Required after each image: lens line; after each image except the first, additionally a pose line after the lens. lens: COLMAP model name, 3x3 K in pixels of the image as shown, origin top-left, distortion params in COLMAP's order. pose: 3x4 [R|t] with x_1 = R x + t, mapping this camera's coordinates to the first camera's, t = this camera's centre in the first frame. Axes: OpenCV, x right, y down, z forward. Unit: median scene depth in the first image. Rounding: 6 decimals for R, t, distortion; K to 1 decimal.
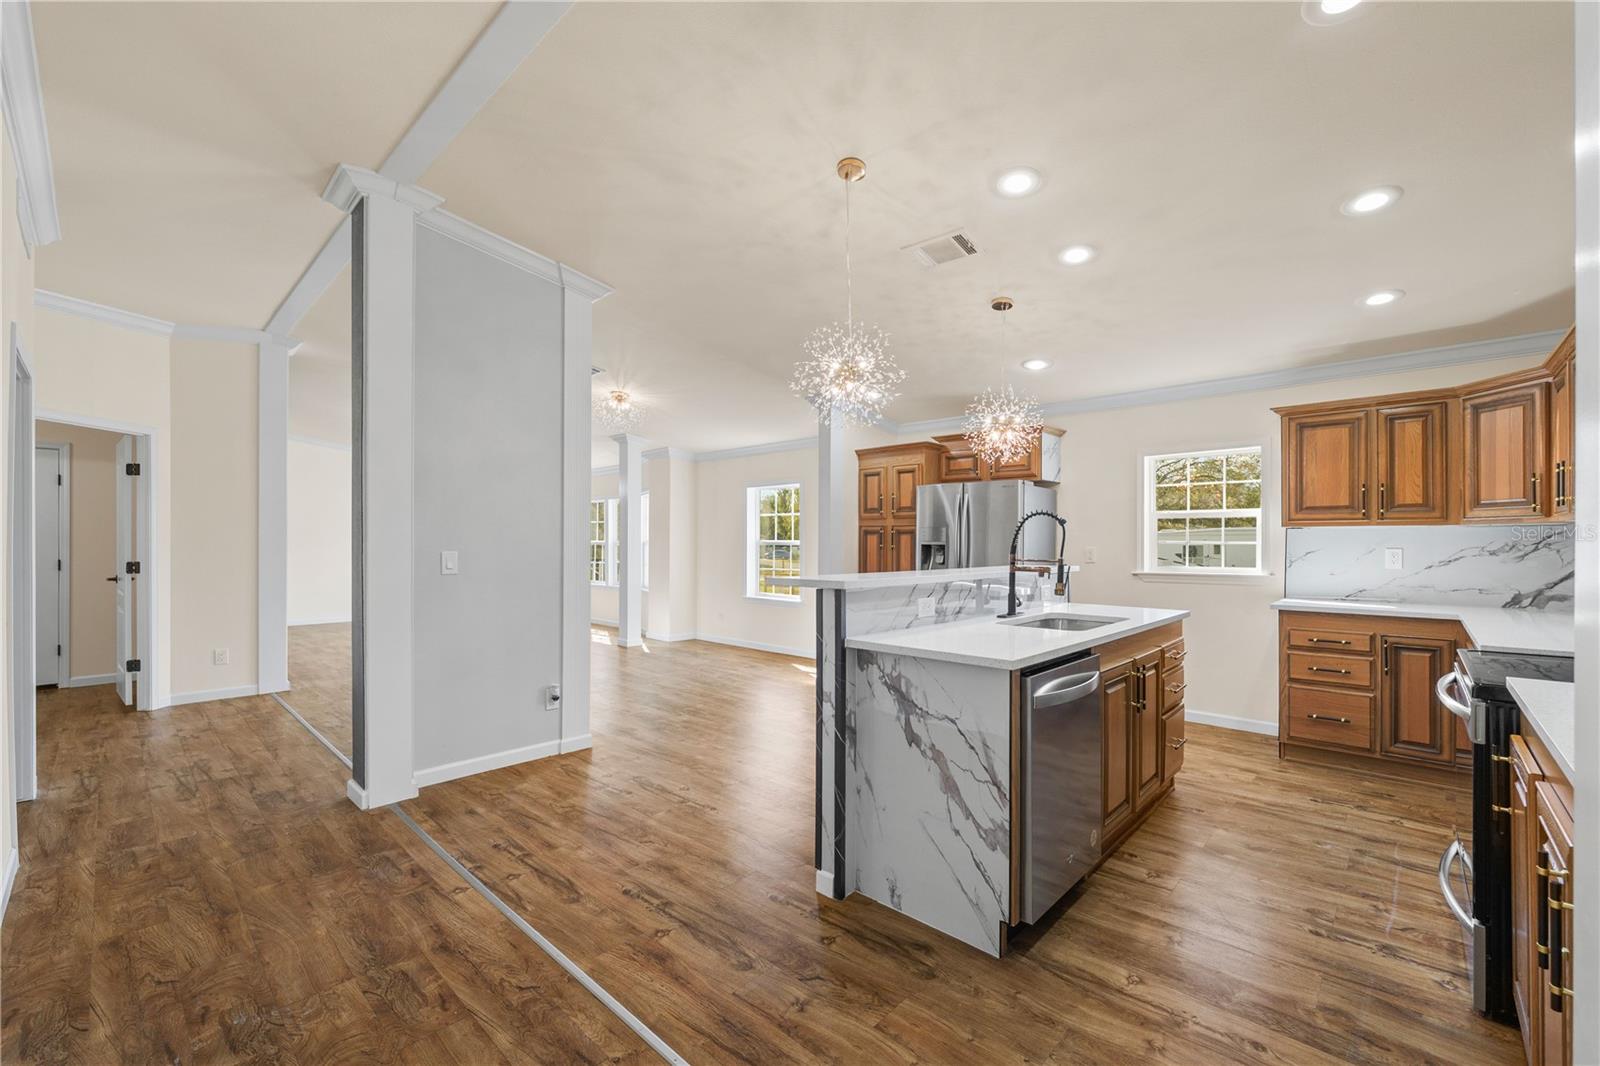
lens RADIAL K [[657.2, 0, 809.8], [0, 657.2, 539.8], [0, 0, 1]] dist [-0.004824, -0.000036]
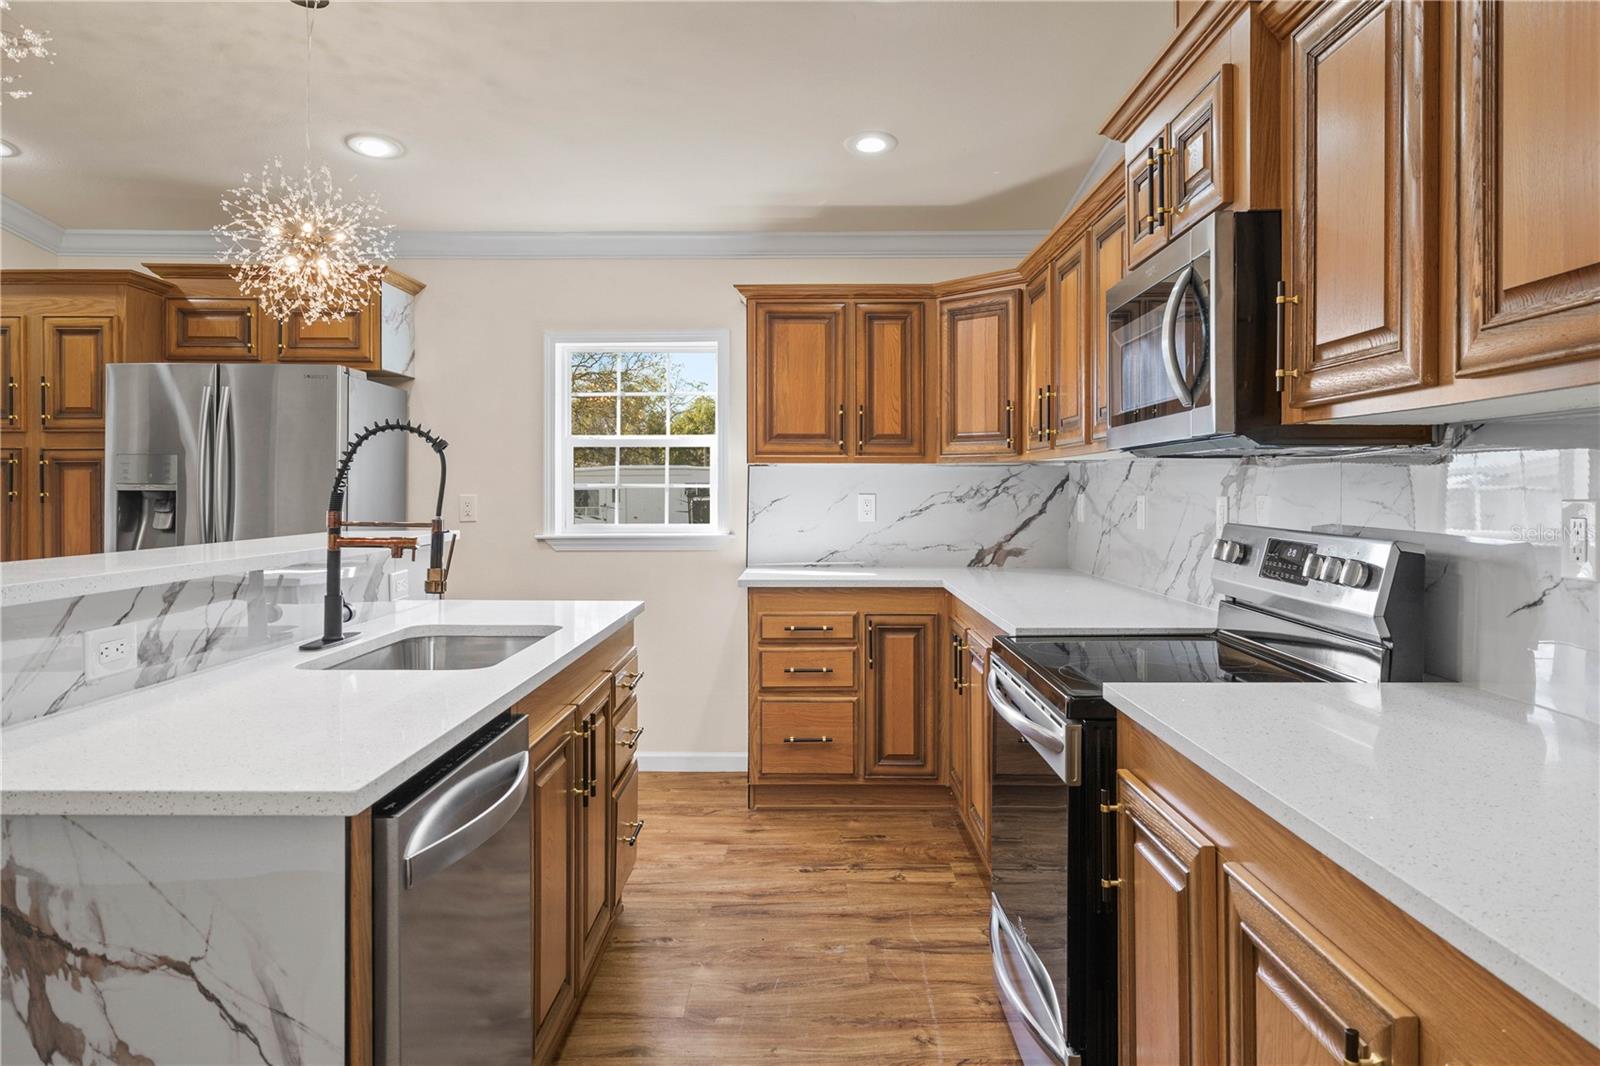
lens RADIAL K [[1040.7, 0, 802.8], [0, 1040.7, 492.4], [0, 0, 1]] dist [0.005728, -0.002828]
pose [[0.739507, -0.004313, 0.673135, 0.049080], [-0.002637, 0.999953, 0.009305, 0.000629], [-0.673144, -0.008656, 0.739461, 0.200009]]
